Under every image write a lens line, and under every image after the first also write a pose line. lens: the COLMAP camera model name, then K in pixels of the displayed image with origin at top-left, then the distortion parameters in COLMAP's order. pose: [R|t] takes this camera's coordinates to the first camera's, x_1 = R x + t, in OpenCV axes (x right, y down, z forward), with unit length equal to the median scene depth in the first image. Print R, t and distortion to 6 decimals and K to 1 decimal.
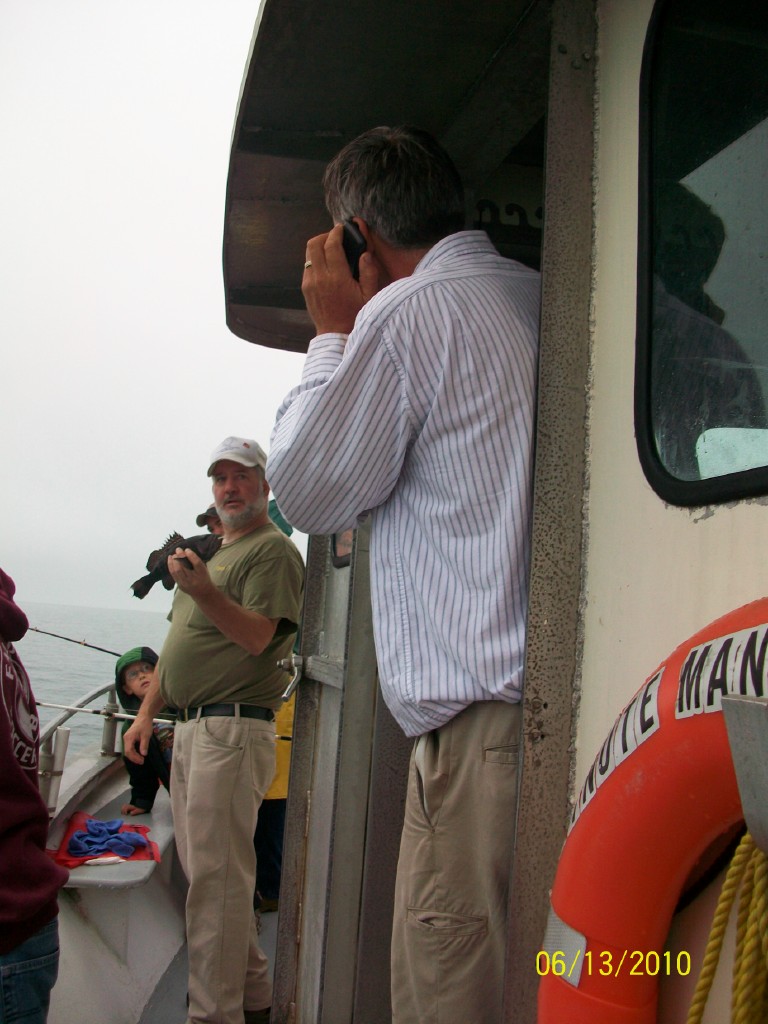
lens RADIAL K [[958.1, 0, 384.0], [0, 958.1, 512.0], [0, 0, 1]] dist [-0.182579, 0.001764]
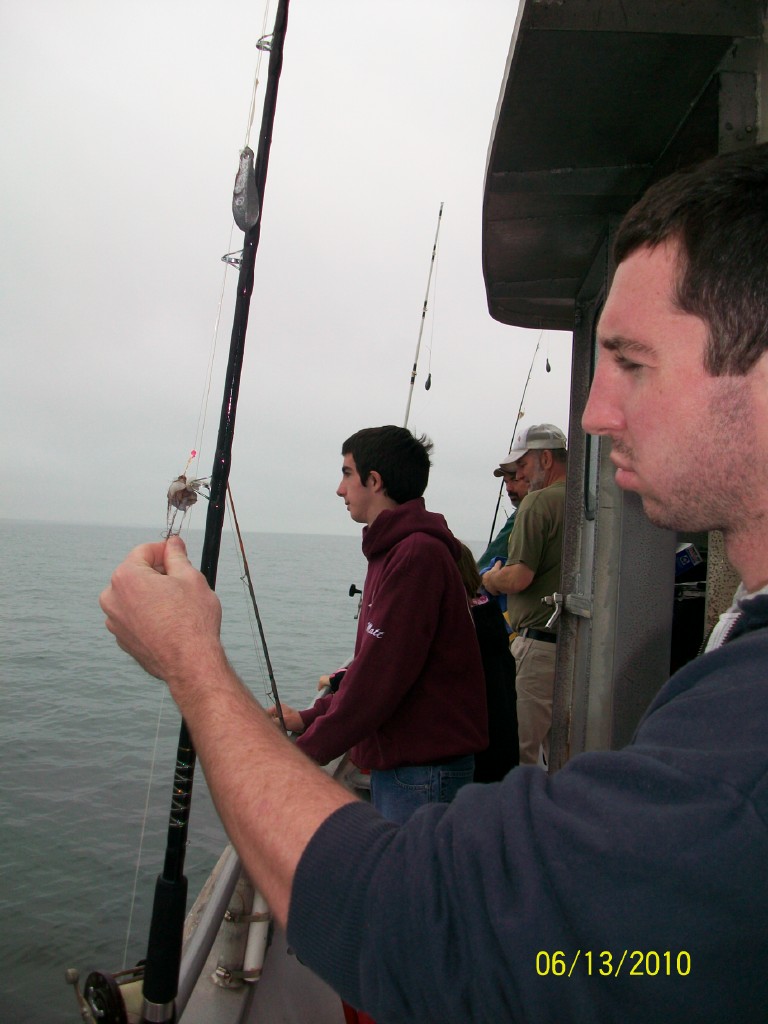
lens RADIAL K [[956.9, 0, 384.0], [0, 956.9, 512.0], [0, 0, 1]] dist [-0.002247, 0.000263]
pose [[0.959158, -0.029064, -0.281374, 0.047698], [0.044240, 0.997880, 0.047732, -0.023553], [0.279390, -0.058230, 0.958410, -0.249704]]
